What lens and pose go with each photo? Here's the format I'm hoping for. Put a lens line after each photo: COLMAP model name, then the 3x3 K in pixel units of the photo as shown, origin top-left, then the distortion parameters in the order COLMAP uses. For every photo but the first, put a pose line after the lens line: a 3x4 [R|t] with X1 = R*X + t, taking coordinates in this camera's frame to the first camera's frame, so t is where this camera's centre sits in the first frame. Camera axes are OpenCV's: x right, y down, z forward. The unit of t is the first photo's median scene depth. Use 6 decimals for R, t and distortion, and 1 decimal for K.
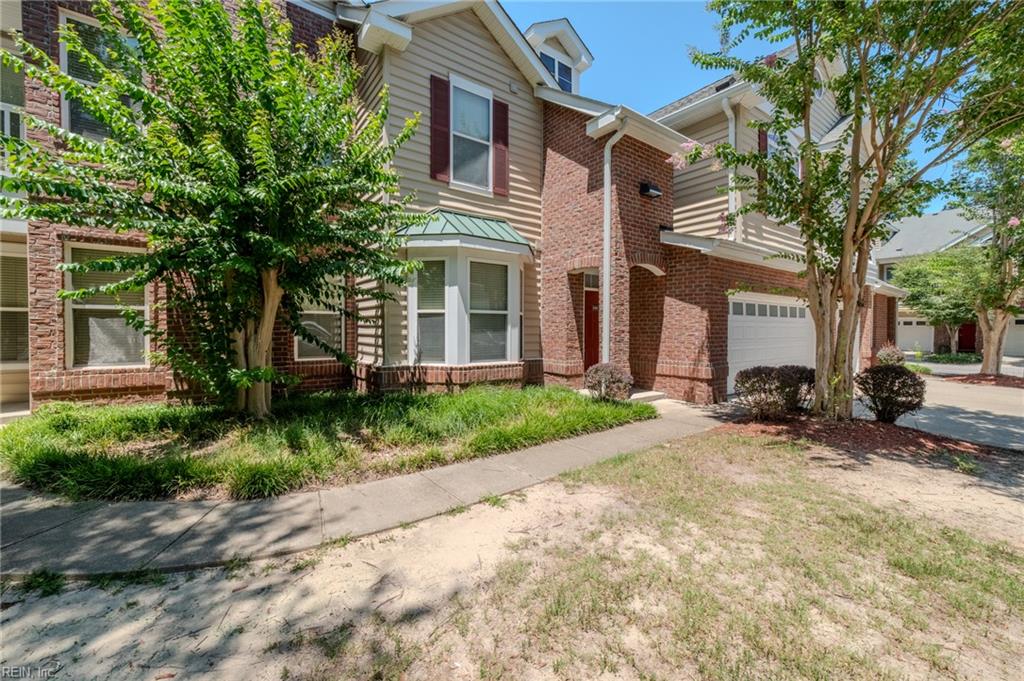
lens RADIAL K [[409.8, 0, 509.7], [0, 409.8, 334.2], [0, 0, 1]] dist [-0.015012, 0.005767]
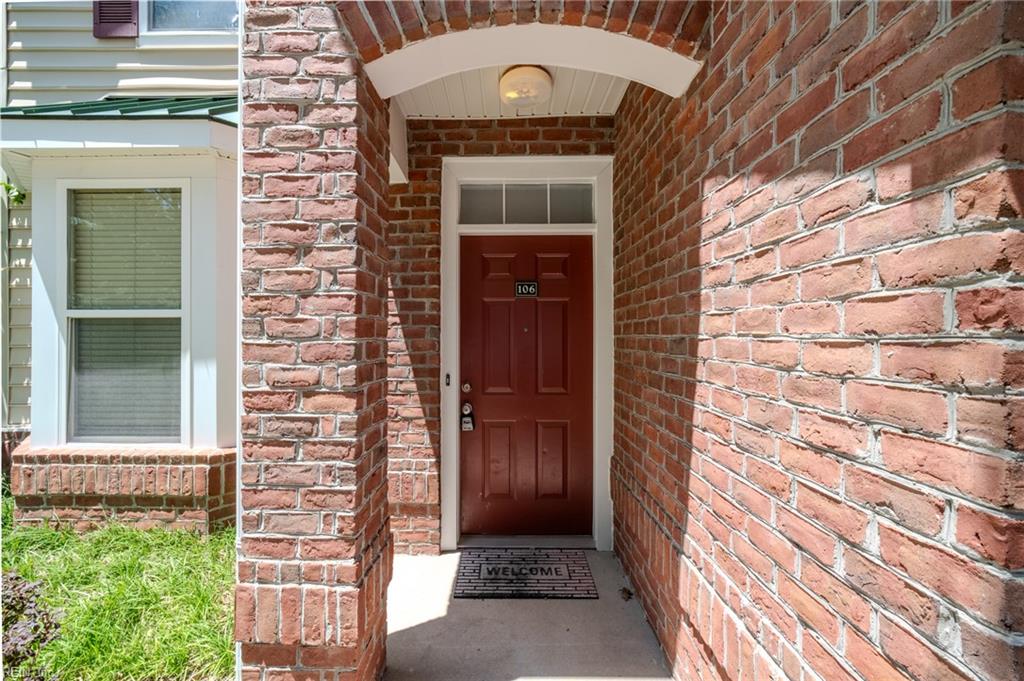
lens RADIAL K [[409.8, 0, 509.7], [0, 409.8, 334.2], [0, 0, 1]] dist [-0.015012, 0.005767]
pose [[0.800667, -0.009442, -0.599035, 0.462818], [-0.010734, 0.999489, -0.030101, -0.027037], [0.599013, 0.030531, 0.800157, 0.900543]]
